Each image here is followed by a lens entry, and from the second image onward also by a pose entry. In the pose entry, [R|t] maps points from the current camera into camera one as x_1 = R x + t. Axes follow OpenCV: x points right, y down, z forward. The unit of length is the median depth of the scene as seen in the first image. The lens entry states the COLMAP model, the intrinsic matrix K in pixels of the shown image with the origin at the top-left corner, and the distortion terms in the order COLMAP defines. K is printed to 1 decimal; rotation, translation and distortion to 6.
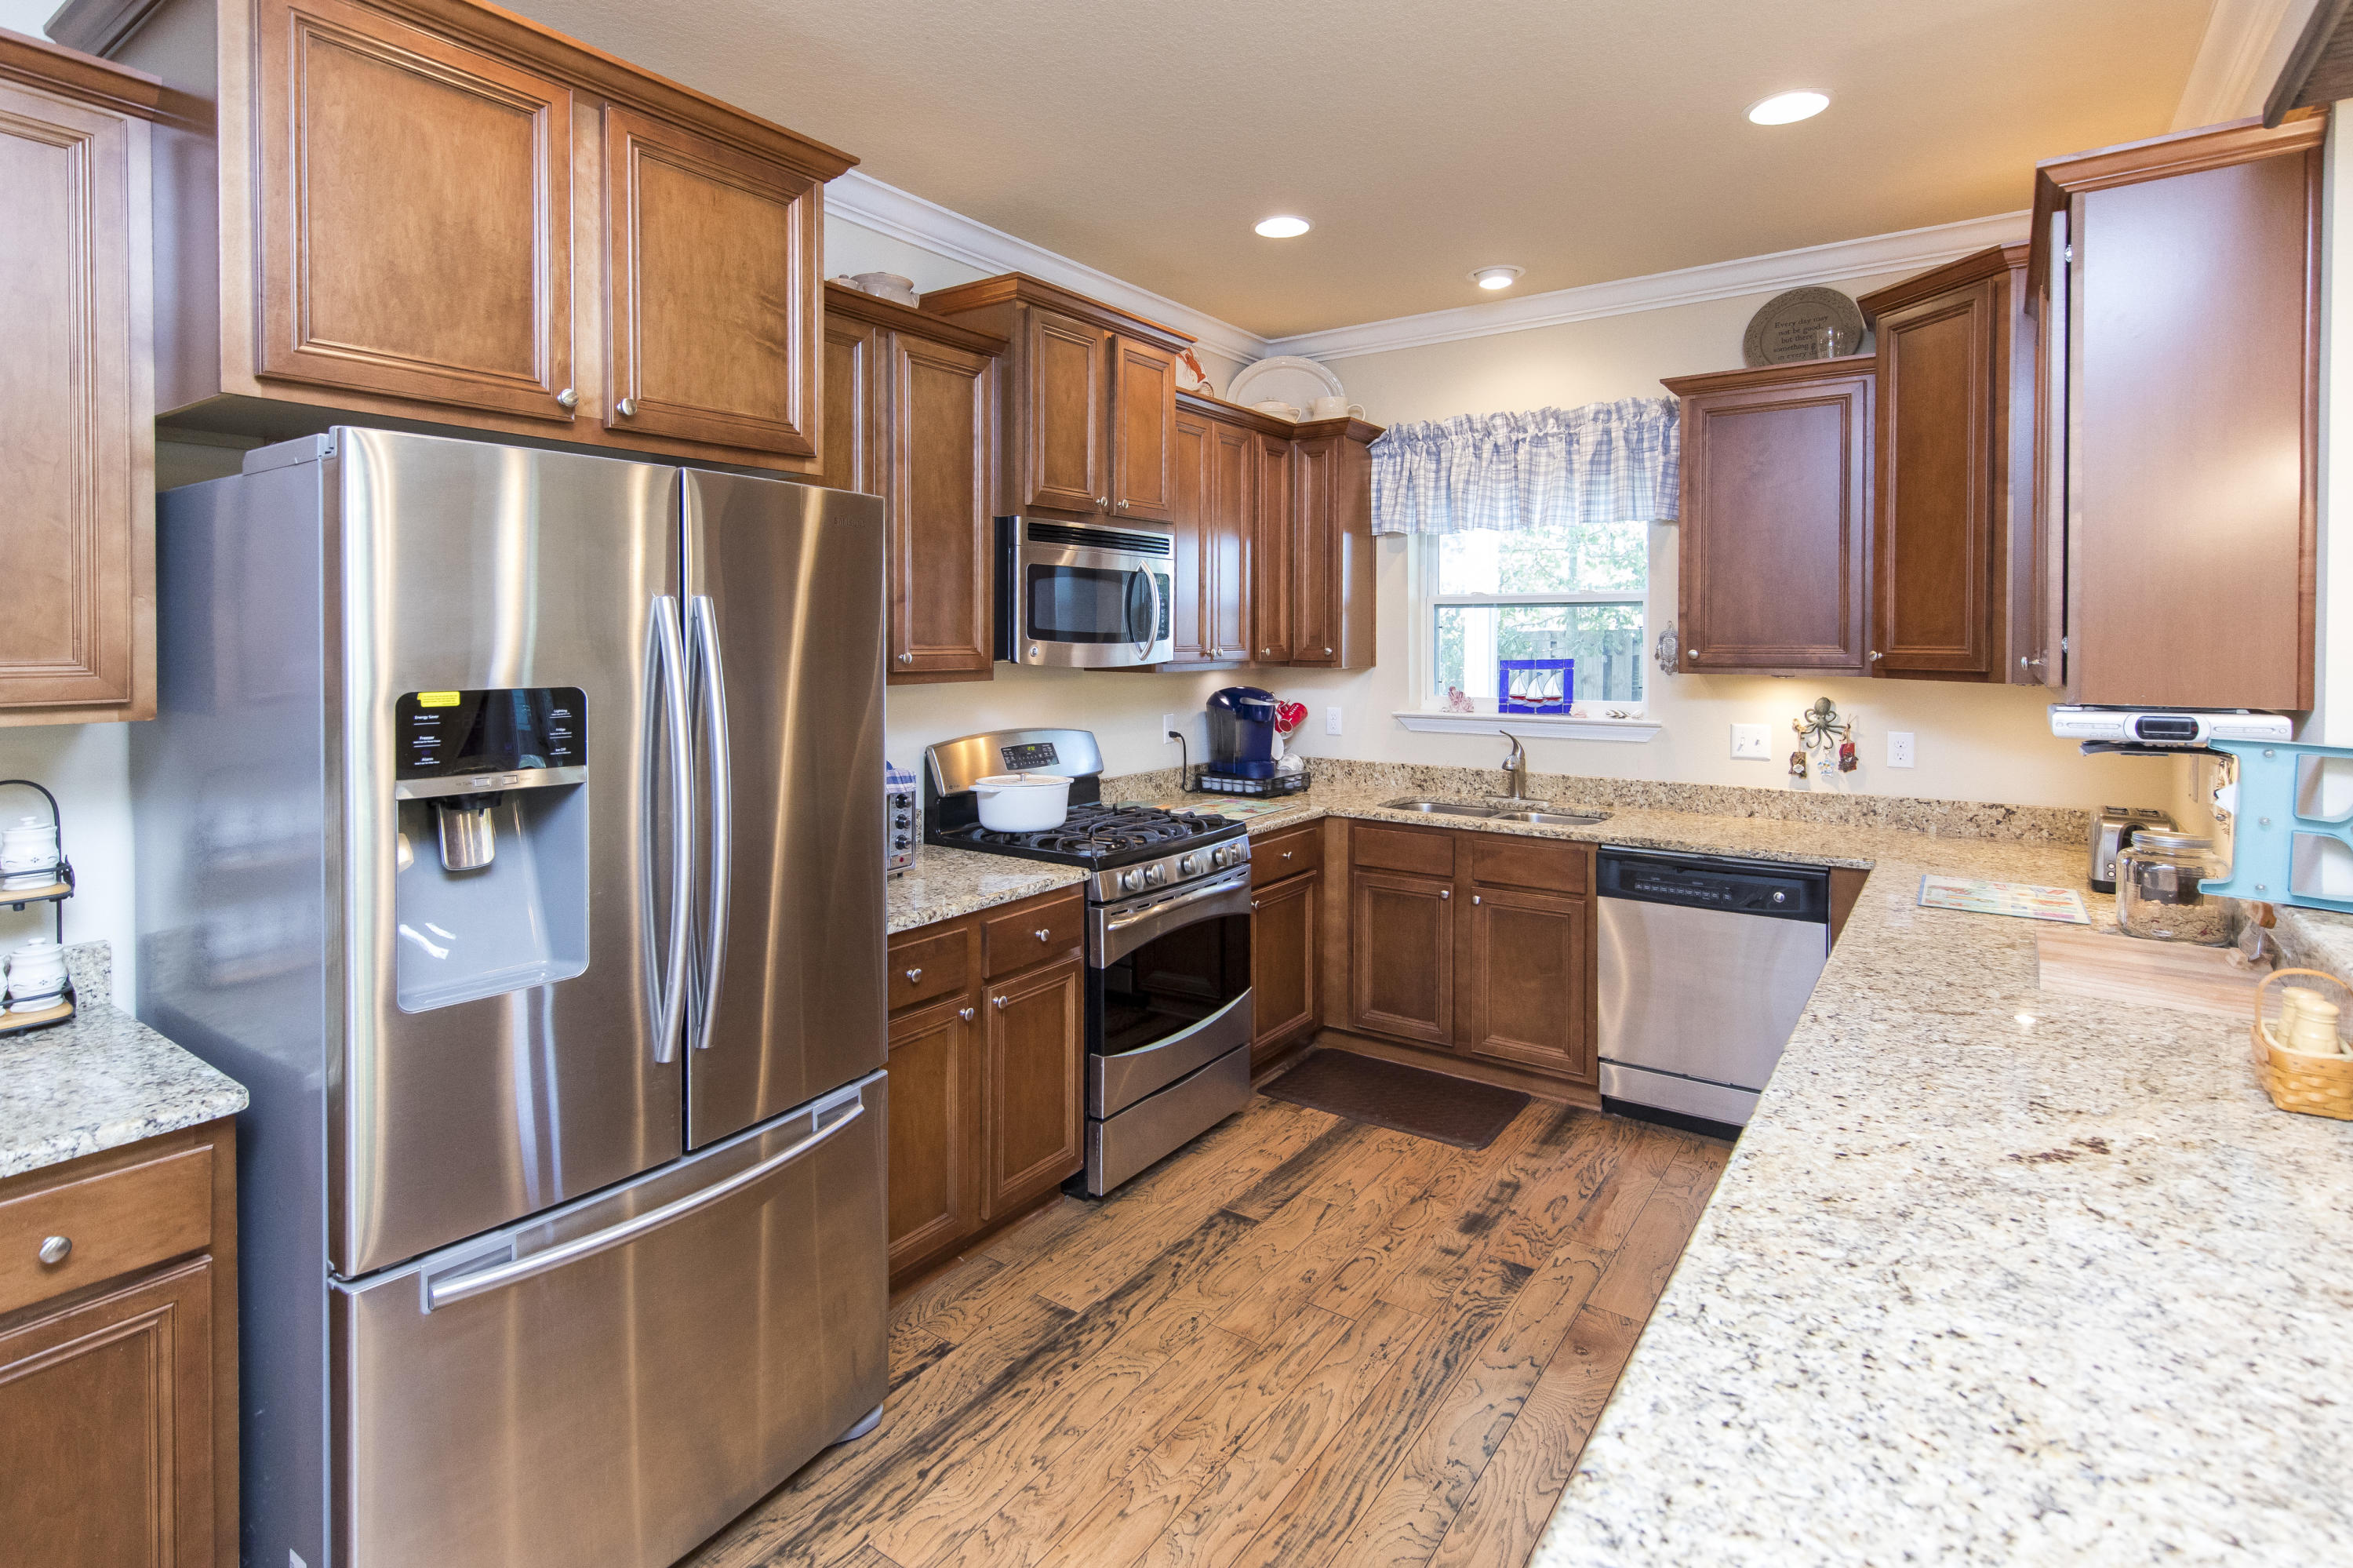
lens RADIAL K [[1154.8, 0, 1141.7], [0, 1154.8, 650.0], [0, 0, 1]] dist [-0.000141, -0.000010]
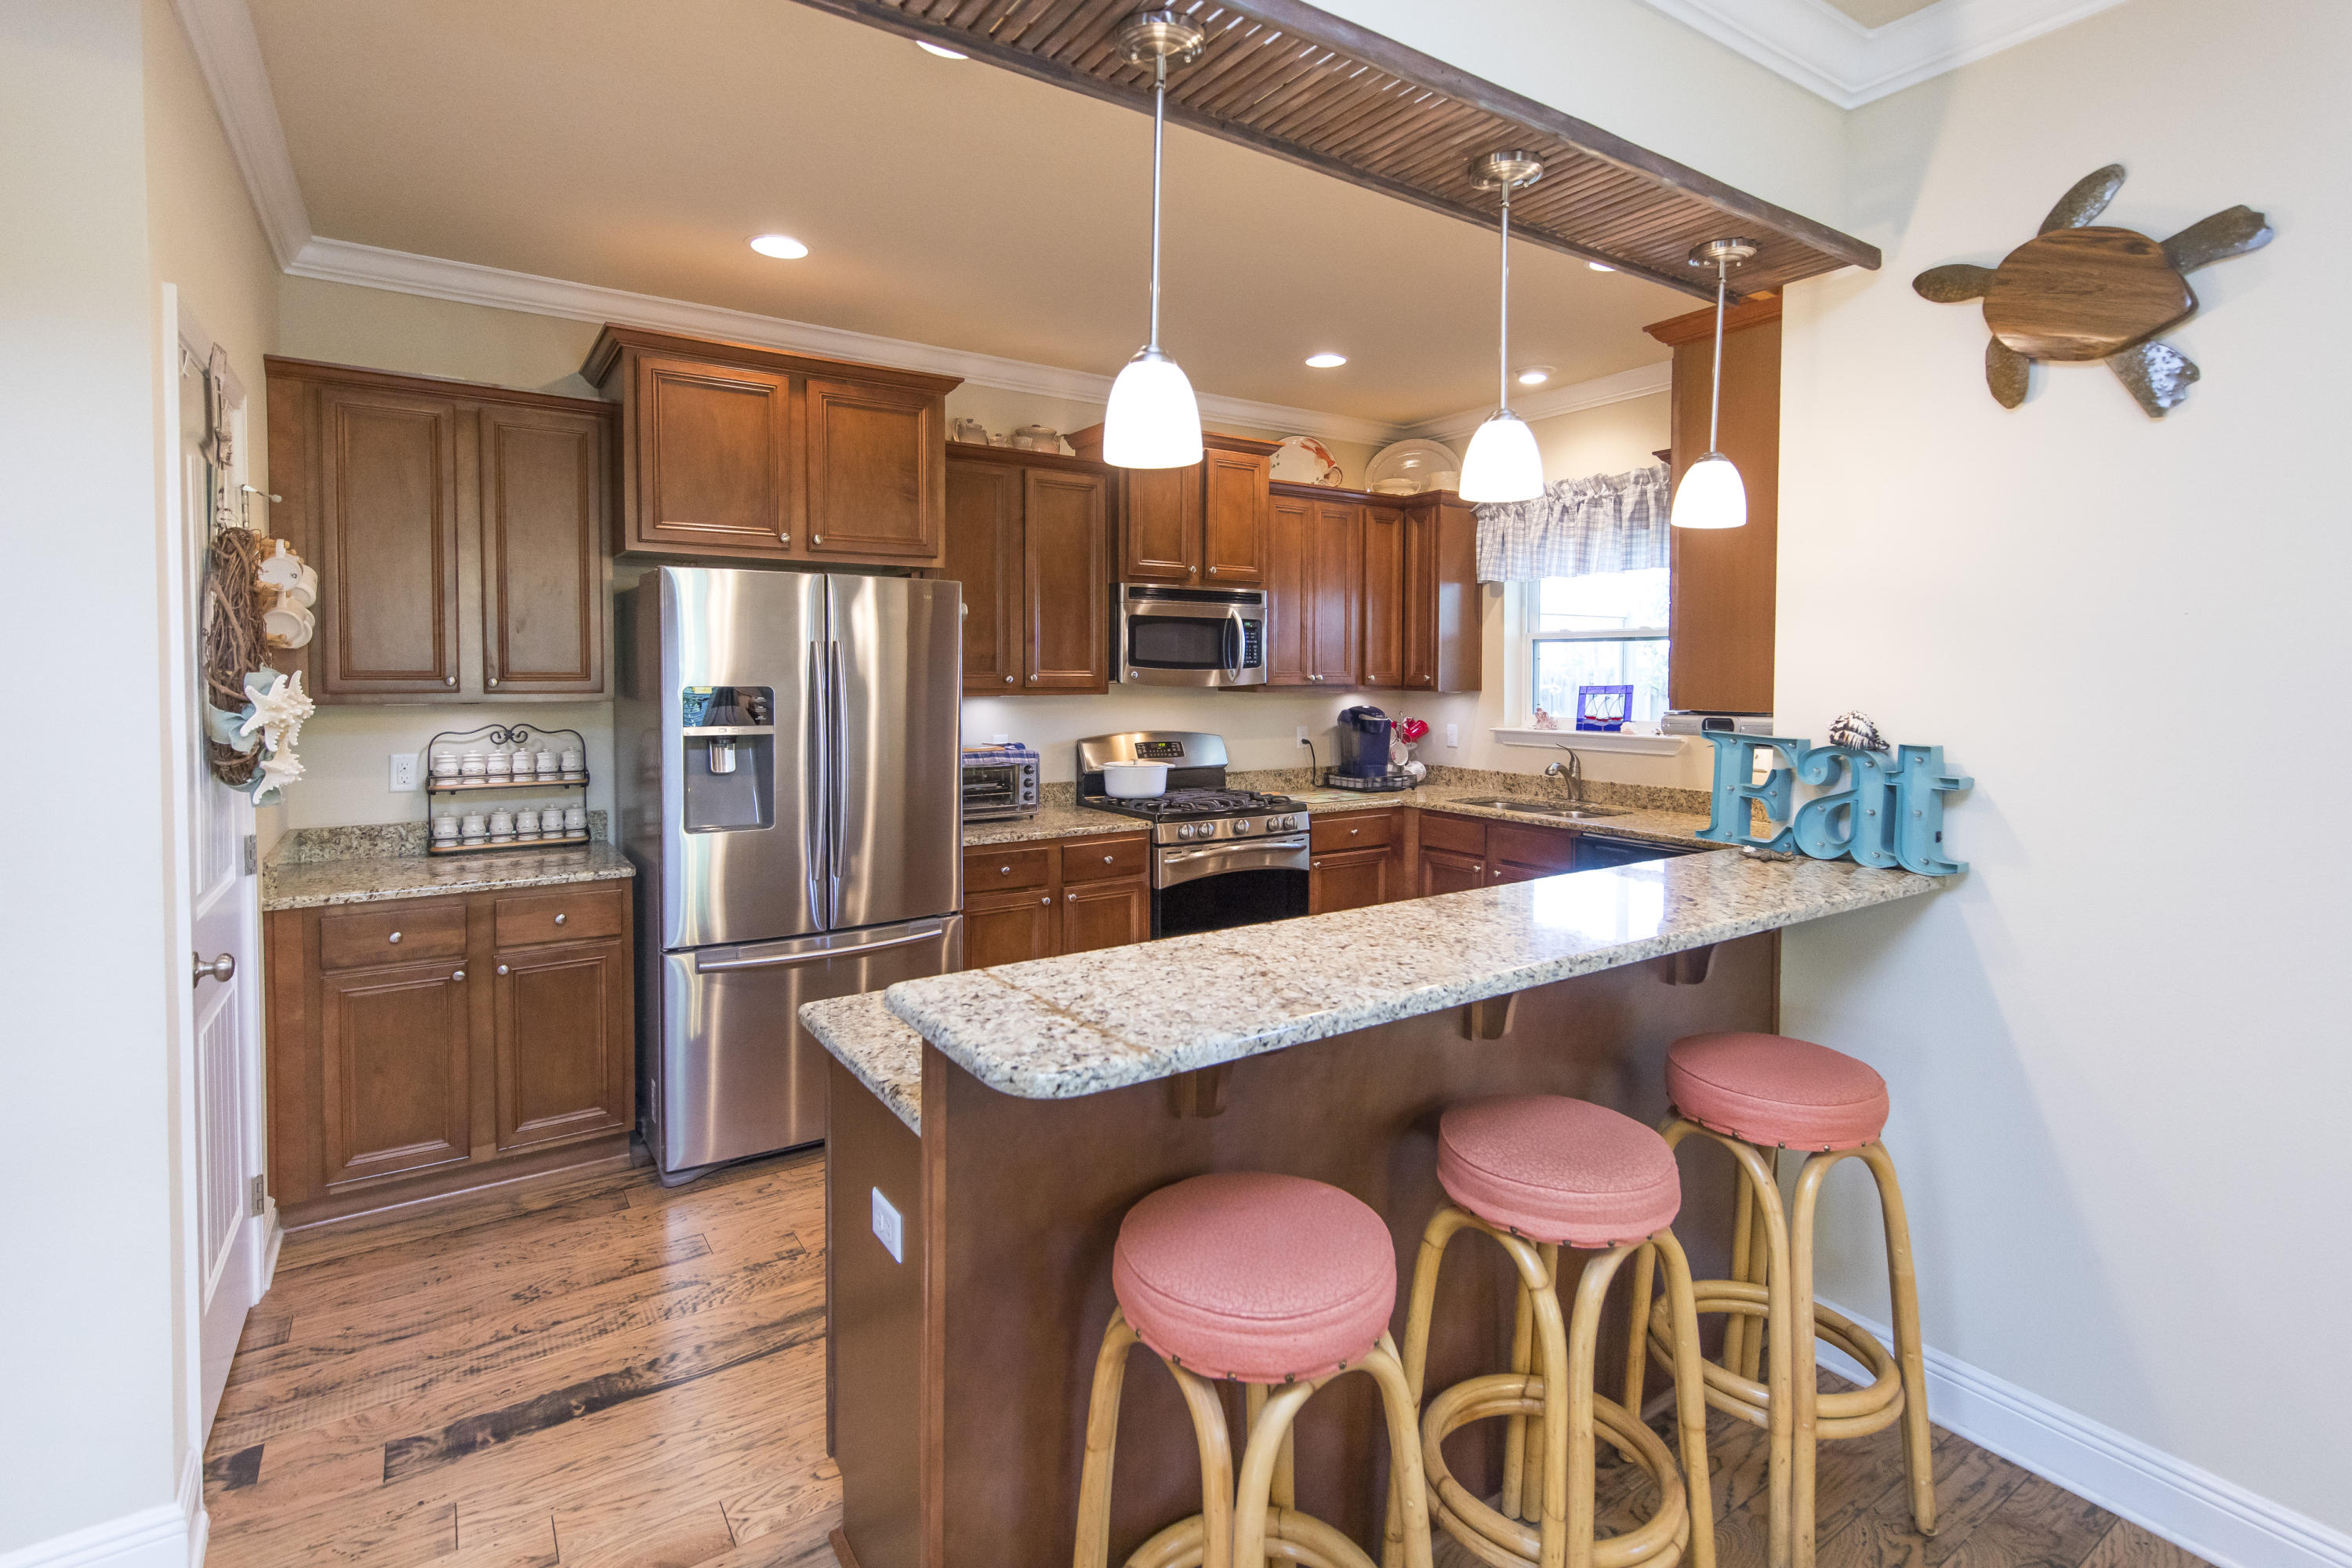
lens RADIAL K [[1101.3, 0, 1178.5], [0, 1101.3, 703.0], [0, 0, 1]] dist [0.000047, 0.000034]
pose [[0.937108, 0.011499, -0.348849, 0.354576], [-0.005800, 0.999832, 0.017377, 0.009696], [0.348991, -0.014260, 0.937018, -0.230559]]
